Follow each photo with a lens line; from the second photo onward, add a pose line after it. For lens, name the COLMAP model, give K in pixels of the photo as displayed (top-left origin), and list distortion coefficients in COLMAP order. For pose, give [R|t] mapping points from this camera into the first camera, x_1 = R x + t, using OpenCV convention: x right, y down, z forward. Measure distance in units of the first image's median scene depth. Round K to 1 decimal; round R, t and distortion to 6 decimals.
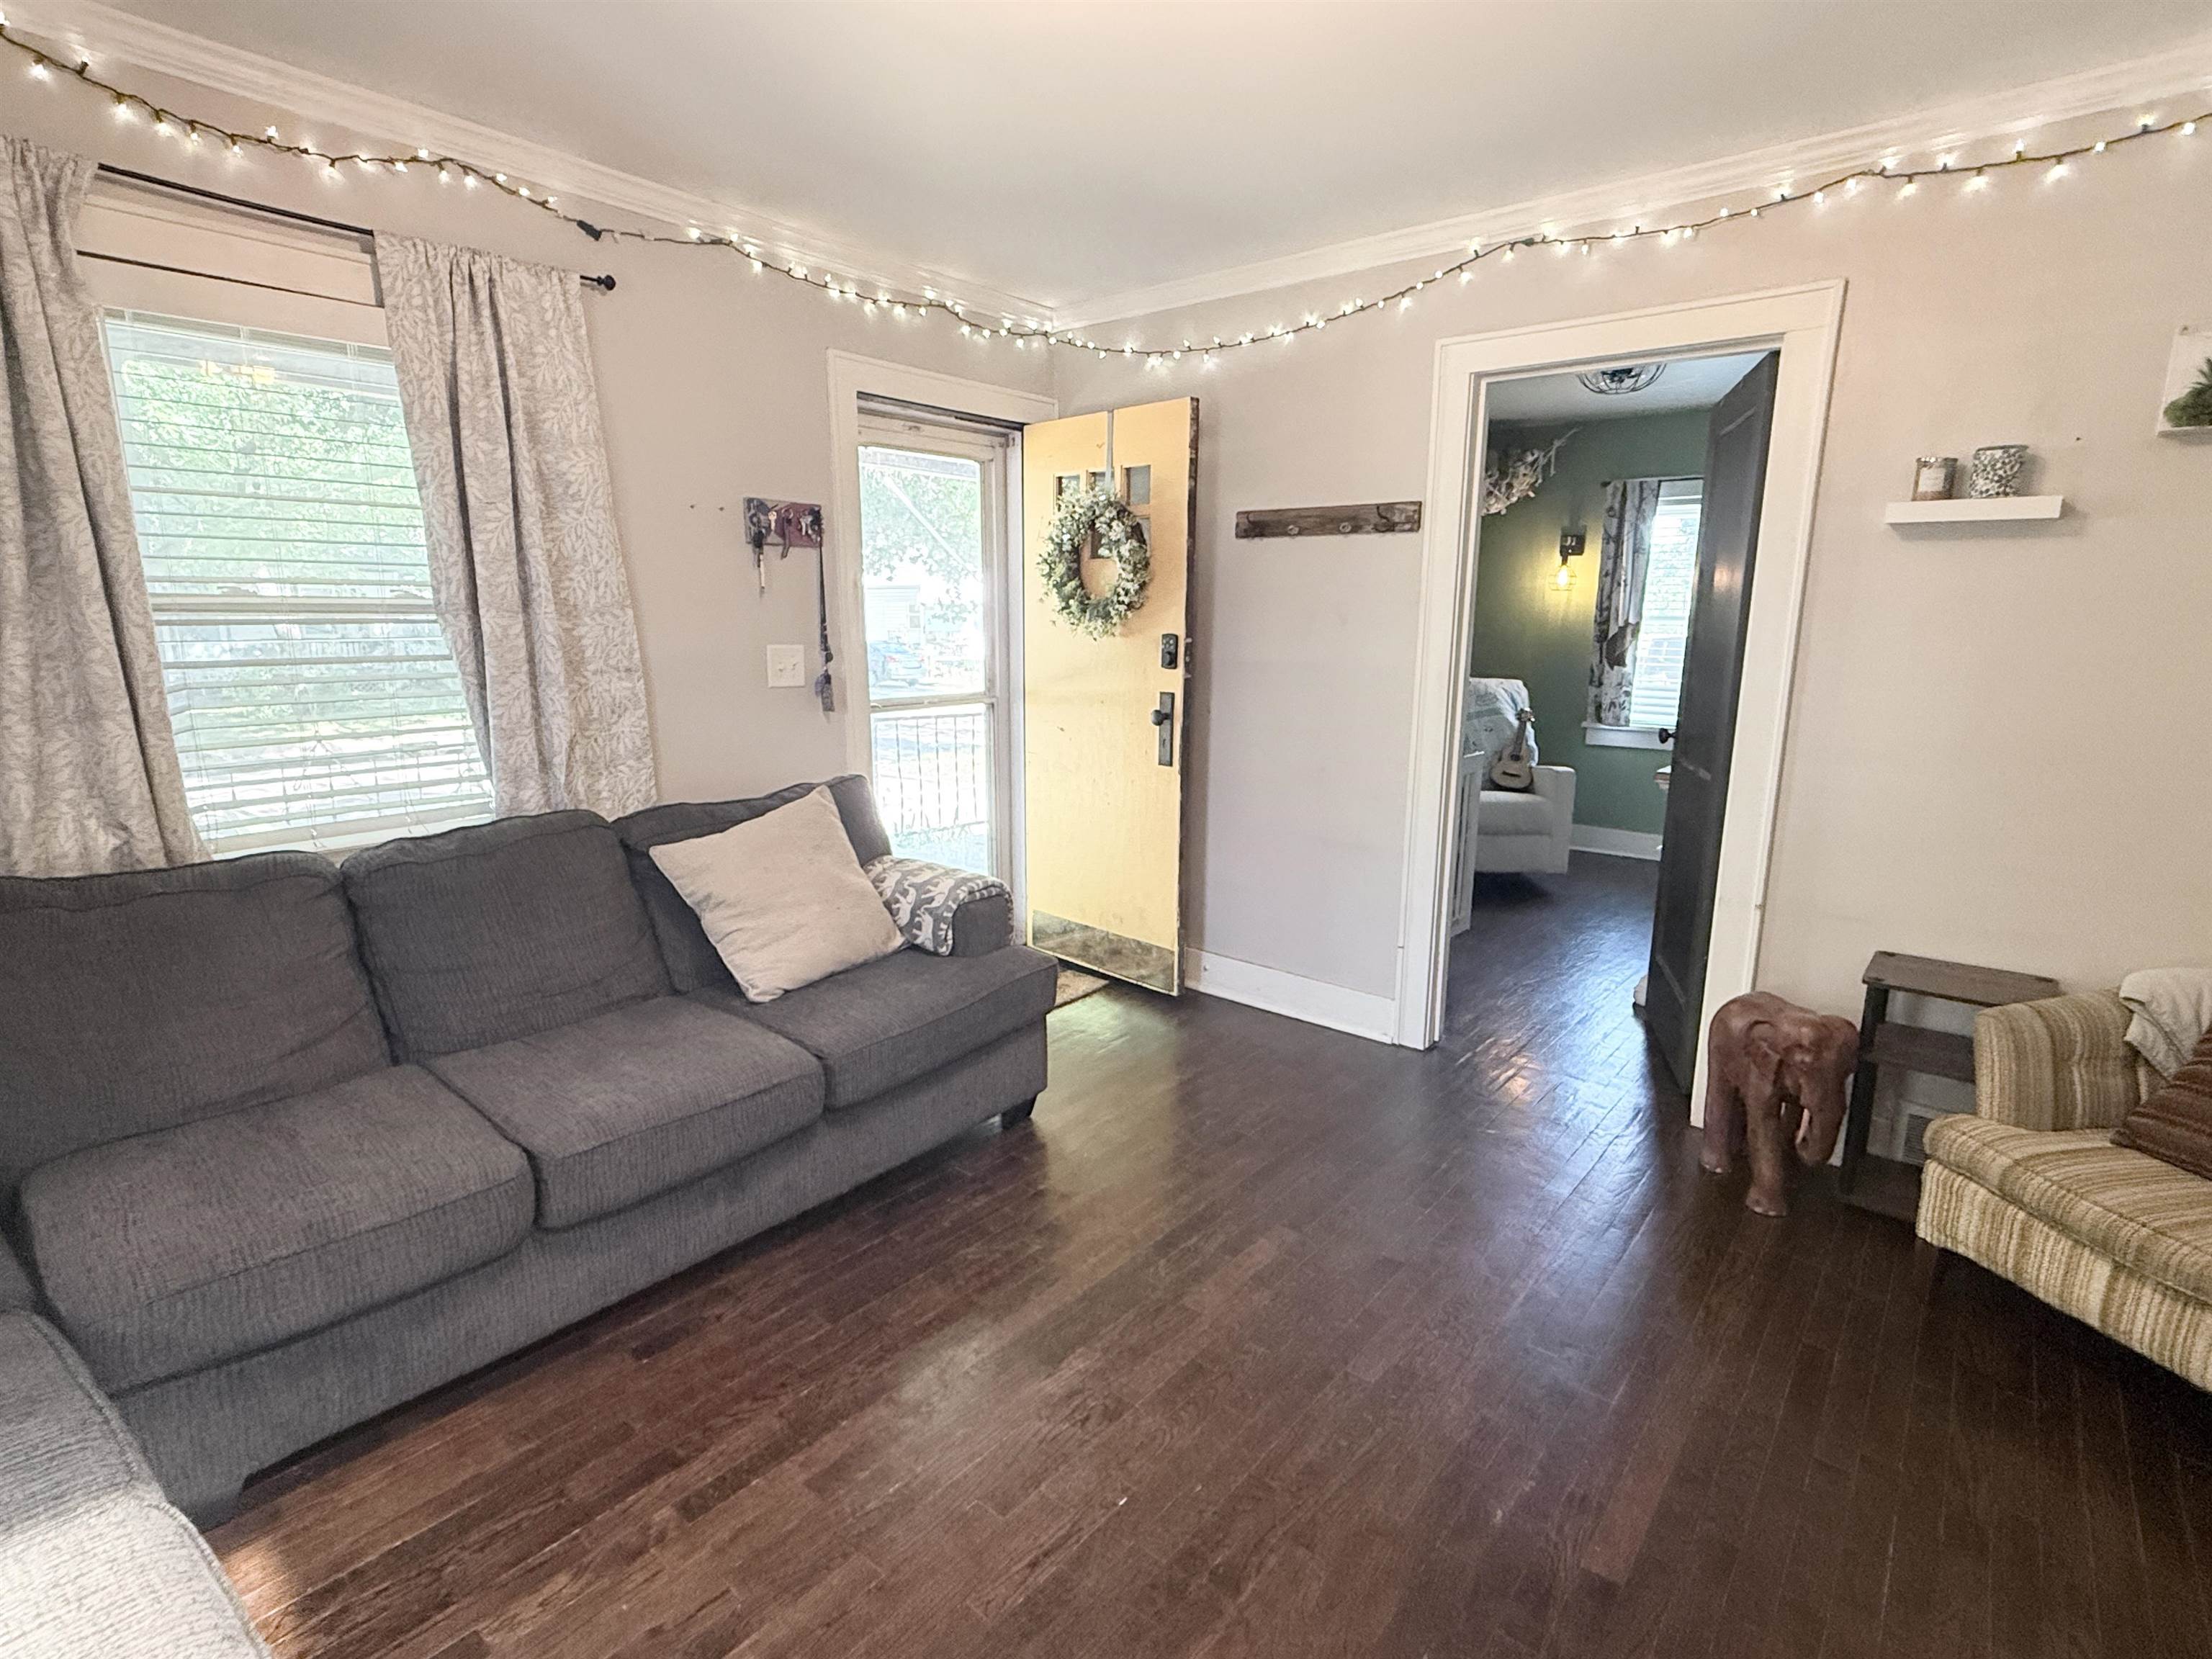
lens RADIAL K [[1086.4, 0, 1103.9], [0, 1086.4, 841.1], [0, 0, 1]] dist [-0.005784, -0.000581]
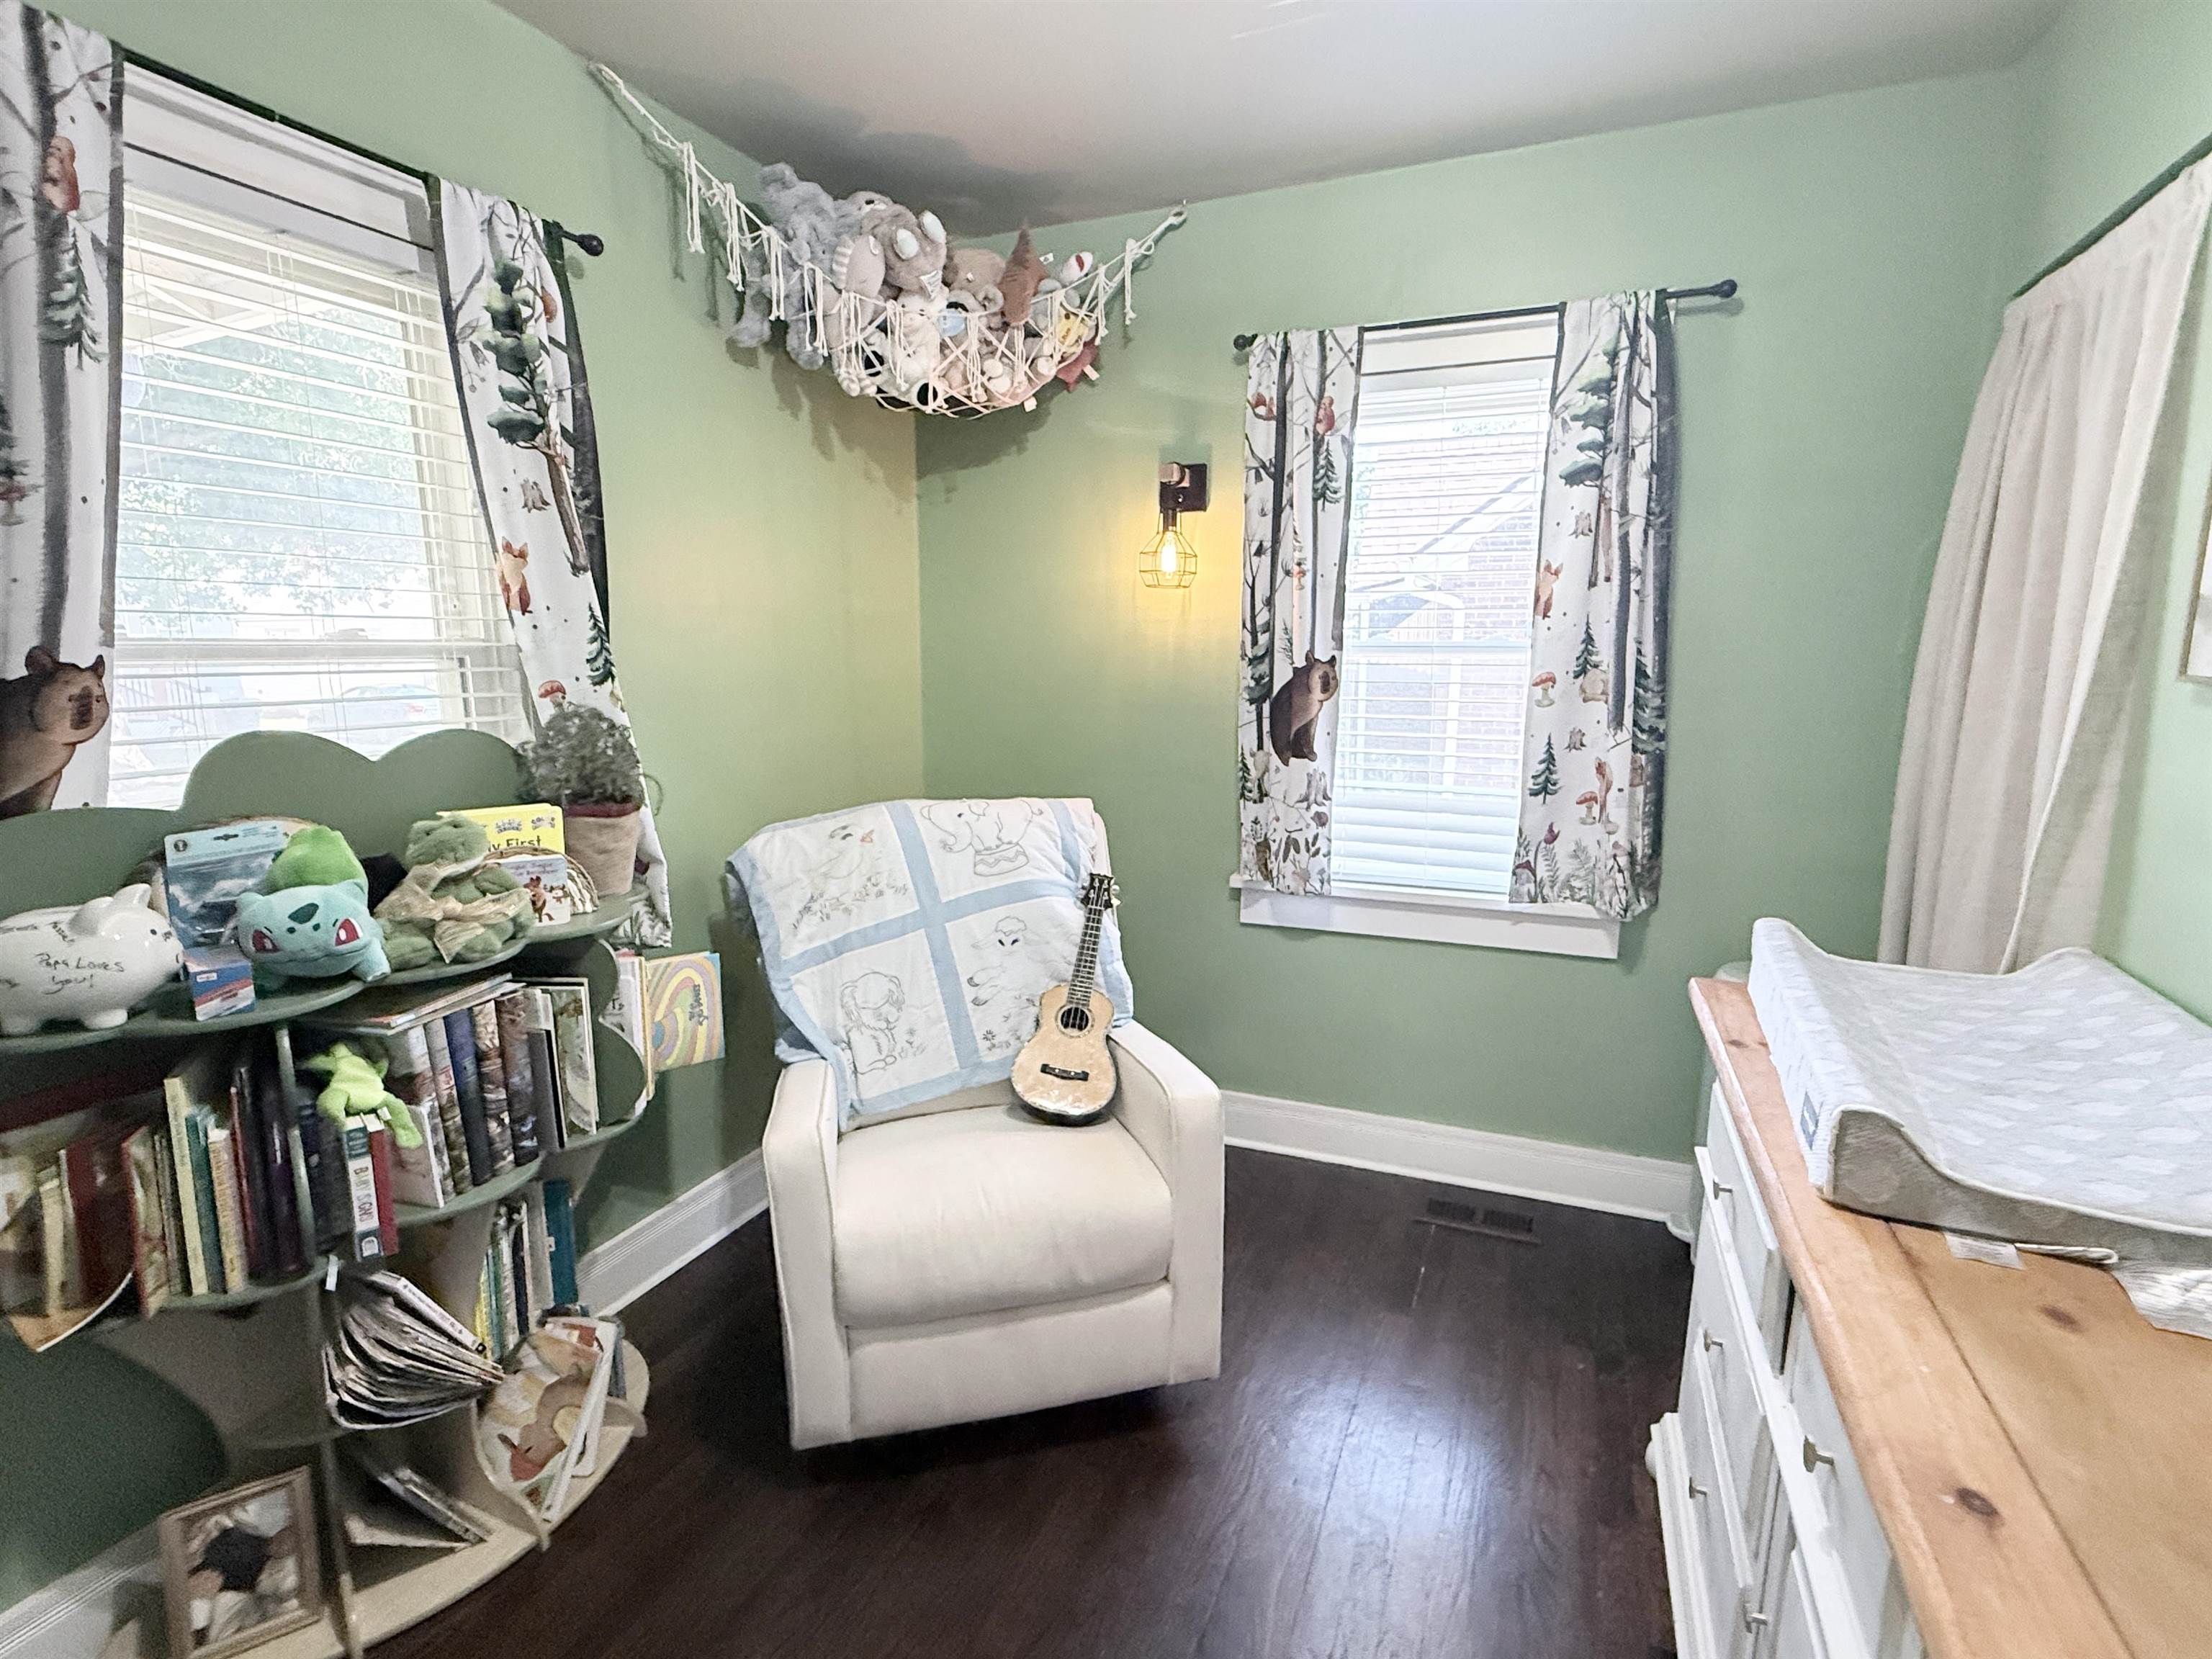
lens RADIAL K [[1086.4, 0, 1102.0], [0, 1086.4, 834.3], [0, 0, 1]] dist [-0.005784, -0.000581]
pose [[0.955279, -0.055657, 0.290420, 0.269187], [0.066053, 0.997474, -0.026110, -0.124053], [-0.288233, 0.044126, 0.956543, 0.604909]]
